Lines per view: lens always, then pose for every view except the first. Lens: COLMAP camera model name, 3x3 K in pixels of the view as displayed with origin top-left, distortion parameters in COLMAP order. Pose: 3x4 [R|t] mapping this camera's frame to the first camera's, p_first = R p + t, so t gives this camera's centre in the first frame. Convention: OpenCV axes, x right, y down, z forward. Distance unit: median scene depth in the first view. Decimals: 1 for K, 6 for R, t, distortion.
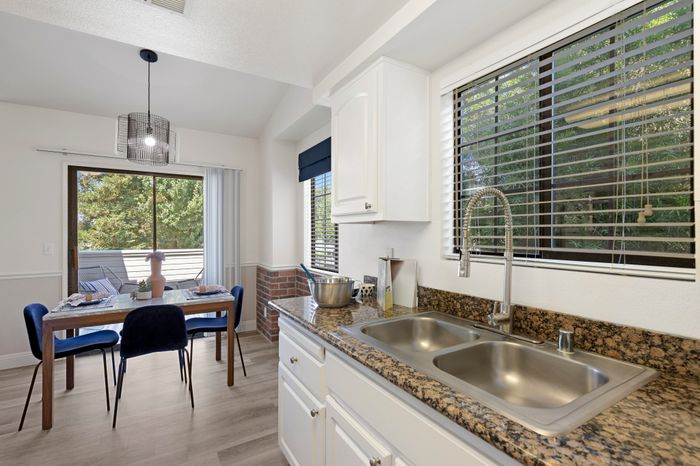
lens RADIAL K [[325.4, 0, 351.0], [0, 325.4, 232.9], [0, 0, 1]] dist [0.005168, -0.000126]
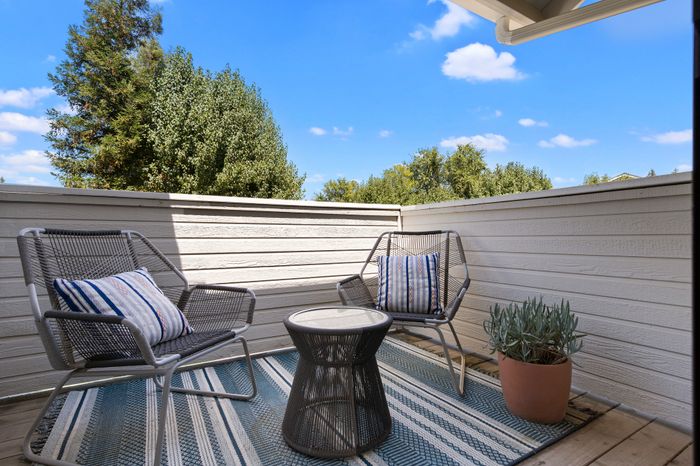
lens RADIAL K [[341.8, 0, 349.2], [0, 341.8, 229.6], [0, 0, 1]] dist [0.001256, 0.001243]
pose [[0.999938, 0.001648, -0.011016, -0.647232], [-0.001837, 0.999851, -0.017181, 0.129426], [0.010986, 0.017200, 0.999792, 0.810736]]
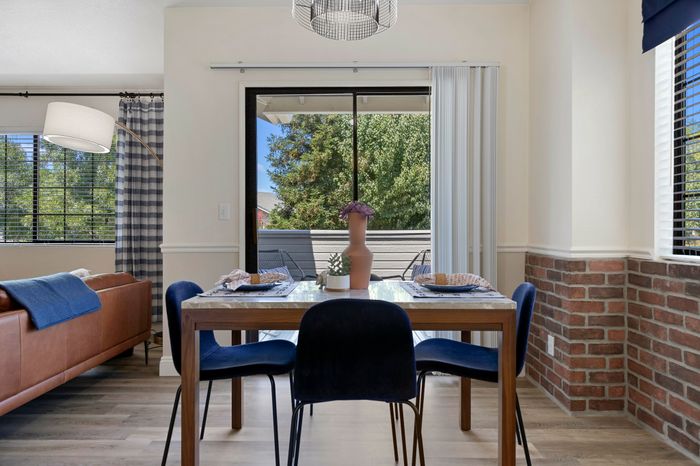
lens RADIAL K [[448.2, 0, 349.7], [0, 448.2, 232.7], [0, 0, 1]] dist [-0.007987, -0.004220]
pose [[0.849488, 0.002060, -0.527604, -0.174861], [-0.001463, 0.999998, 0.001549, 0.079811], [0.527606, -0.000544, 0.849489, 0.292076]]
